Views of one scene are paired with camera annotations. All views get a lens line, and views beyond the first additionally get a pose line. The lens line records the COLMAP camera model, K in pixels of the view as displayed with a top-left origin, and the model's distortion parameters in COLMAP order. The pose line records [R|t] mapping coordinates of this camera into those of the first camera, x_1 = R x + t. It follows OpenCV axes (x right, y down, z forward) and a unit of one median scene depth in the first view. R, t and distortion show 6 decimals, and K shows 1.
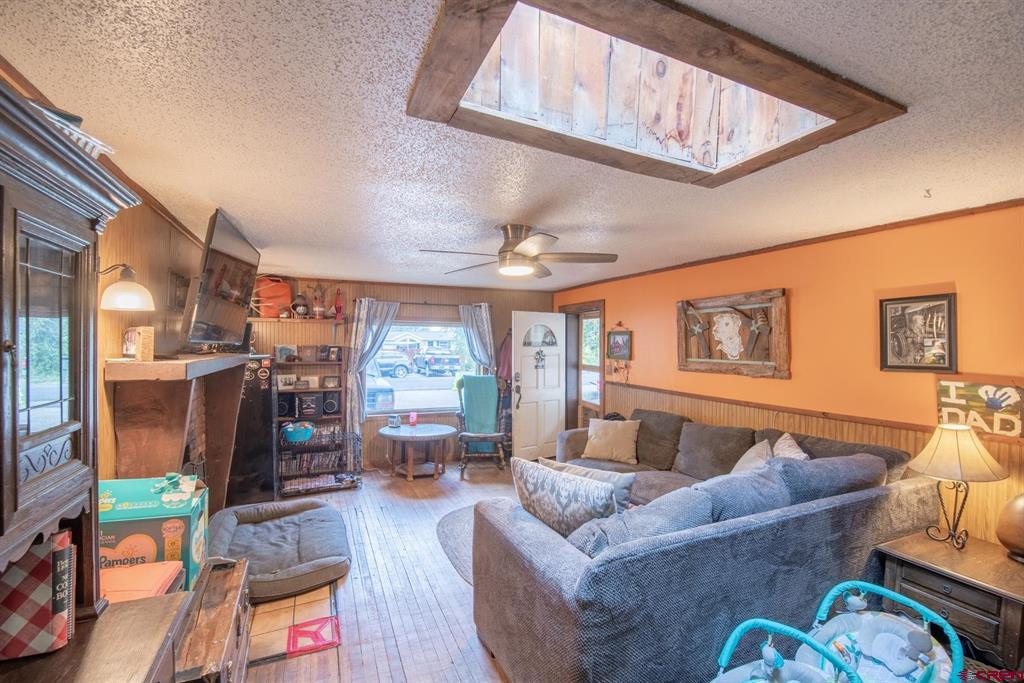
lens RADIAL K [[448.6, 0, 518.0], [0, 448.6, 348.8], [0, 0, 1]] dist [0.008120, -0.002139]
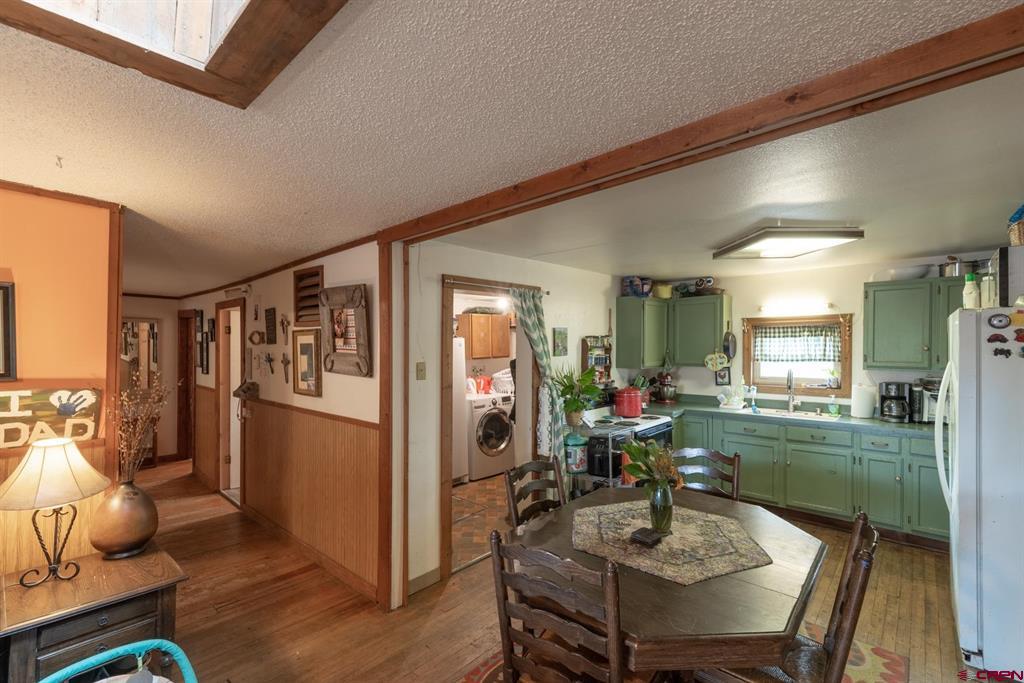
lens RADIAL K [[448.6, 0, 512.4], [0, 448.6, 347.7], [0, 0, 1]] dist [0.008120, -0.002139]
pose [[-0.390214, -0.007121, 0.920697, -0.151118], [-0.000910, 0.999973, 0.007349, -0.012887], [-0.920724, 0.002029, -0.390210, 0.500153]]
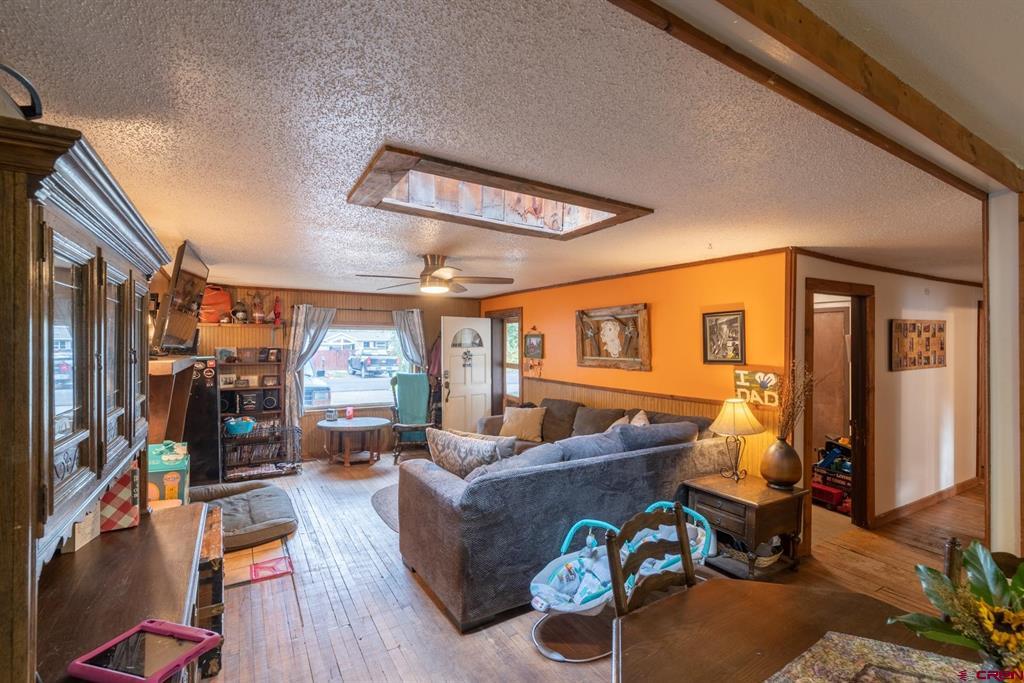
lens RADIAL K [[448.6, 0, 545.1], [0, 448.6, 349.0], [0, 0, 1]] dist [0.008120, -0.002139]
pose [[0.982911, -0.005113, 0.184008, 0.068229], [0.005179, 0.999987, 0.000122, -0.000987], [-0.184006, 0.000833, 0.982925, -0.324199]]
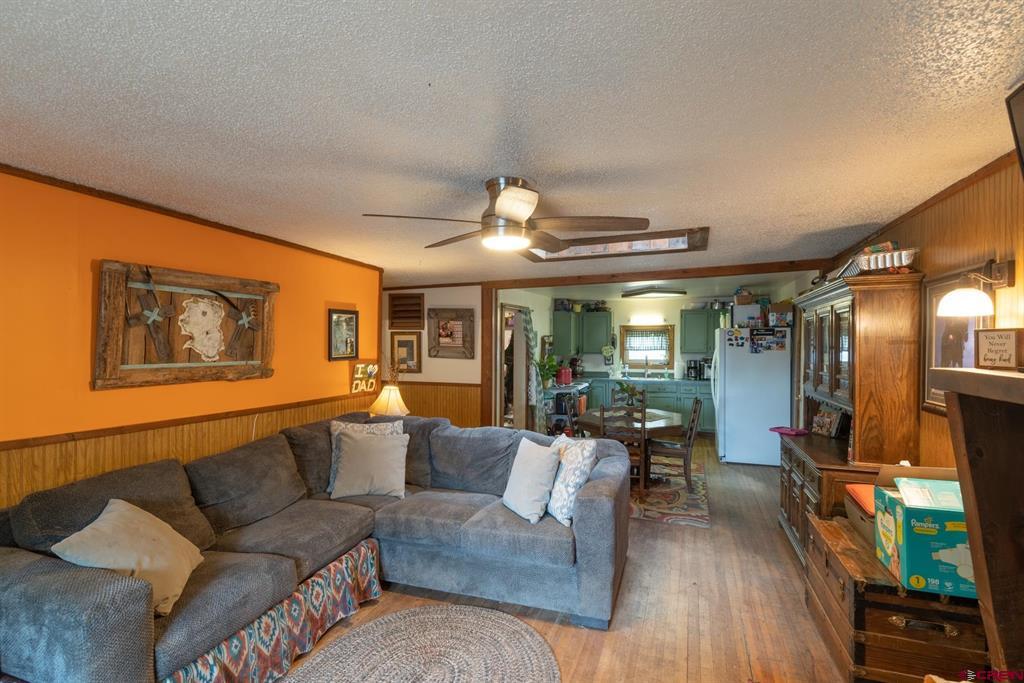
lens RADIAL K [[458.4, 0, 515.6], [0, 458.4, 342.6], [0, 0, 1]] dist [-0.002235, -0.000152]
pose [[-0.698952, -0.008305, 0.715120, -0.660073], [-0.004138, 0.999963, 0.007569, -0.023374], [-0.715156, 0.002332, -0.698961, 1.818790]]
